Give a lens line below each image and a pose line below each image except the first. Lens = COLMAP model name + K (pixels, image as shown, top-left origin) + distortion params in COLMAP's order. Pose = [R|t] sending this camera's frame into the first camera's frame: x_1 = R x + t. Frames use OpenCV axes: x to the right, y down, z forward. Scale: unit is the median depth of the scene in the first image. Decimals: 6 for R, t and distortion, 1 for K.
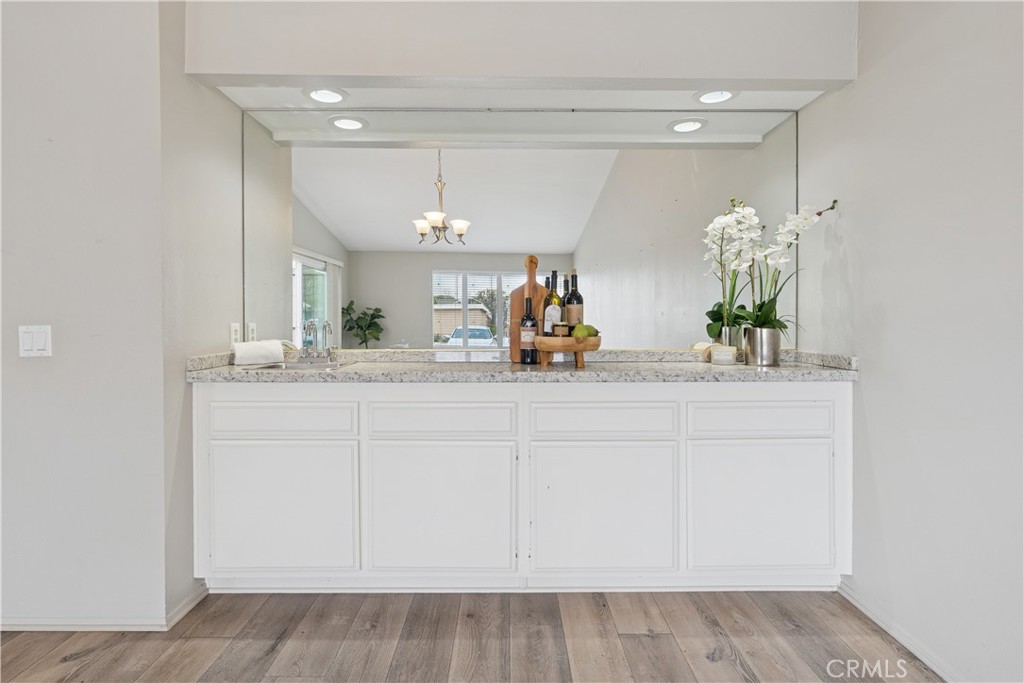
lens RADIAL K [[551.2, 0, 513.7], [0, 551.2, 325.3], [0, 0, 1]] dist [-0.002558, -0.000074]
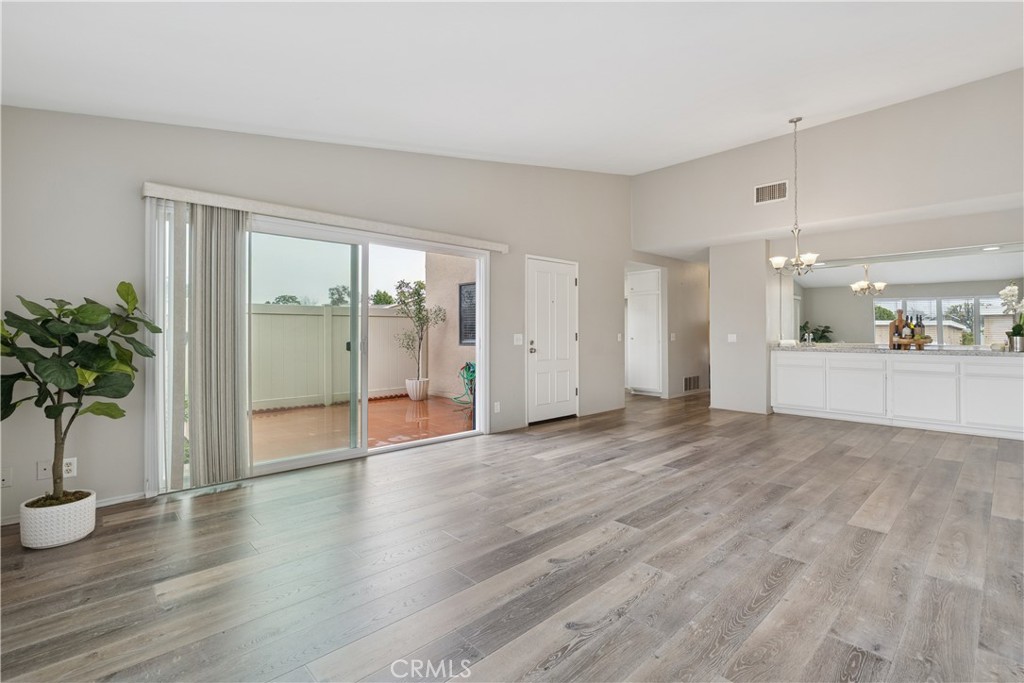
lens RADIAL K [[468.9, 0, 514.8], [0, 468.9, 336.6], [0, 0, 1]] dist [-0.002926, 0.001156]
pose [[0.683620, 0.005032, -0.729820, 0.444316], [-0.007501, 0.999972, -0.000131, 0.022791], [0.729799, 0.005564, 0.683639, -2.067457]]
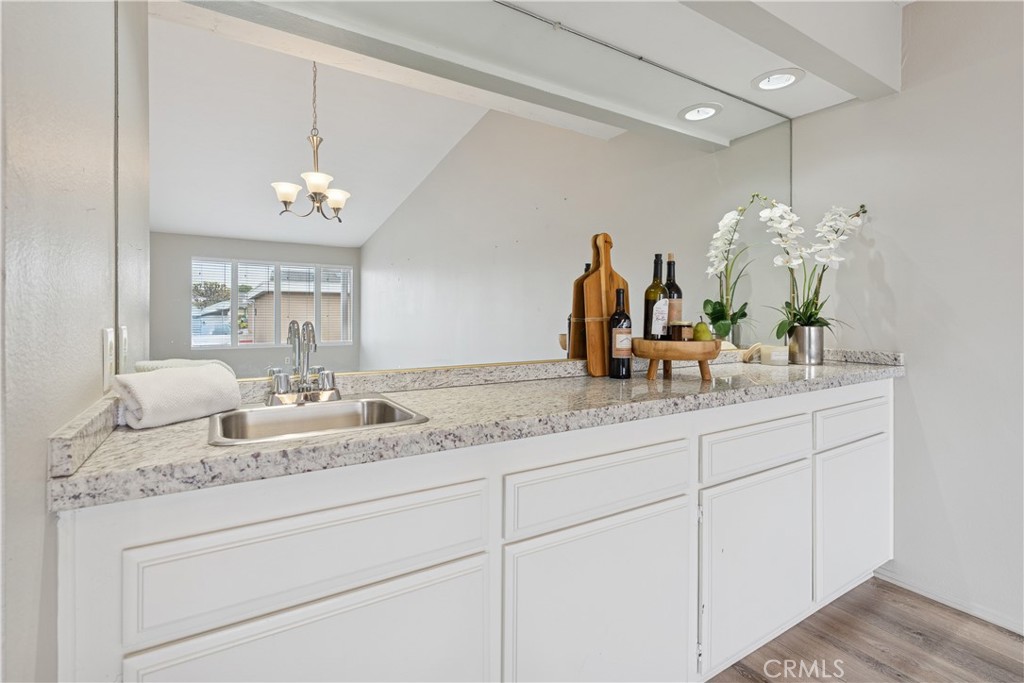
lens RADIAL K [[477.7, 0, 516.9], [0, 477.7, 316.7], [0, 0, 1]] dist [0.001051, 0.000709]
pose [[0.854567, -0.000649, 0.519340, -0.445467], [0.004358, 0.999973, -0.005920, -0.009552], [-0.519322, 0.007323, 0.854547, 0.540775]]
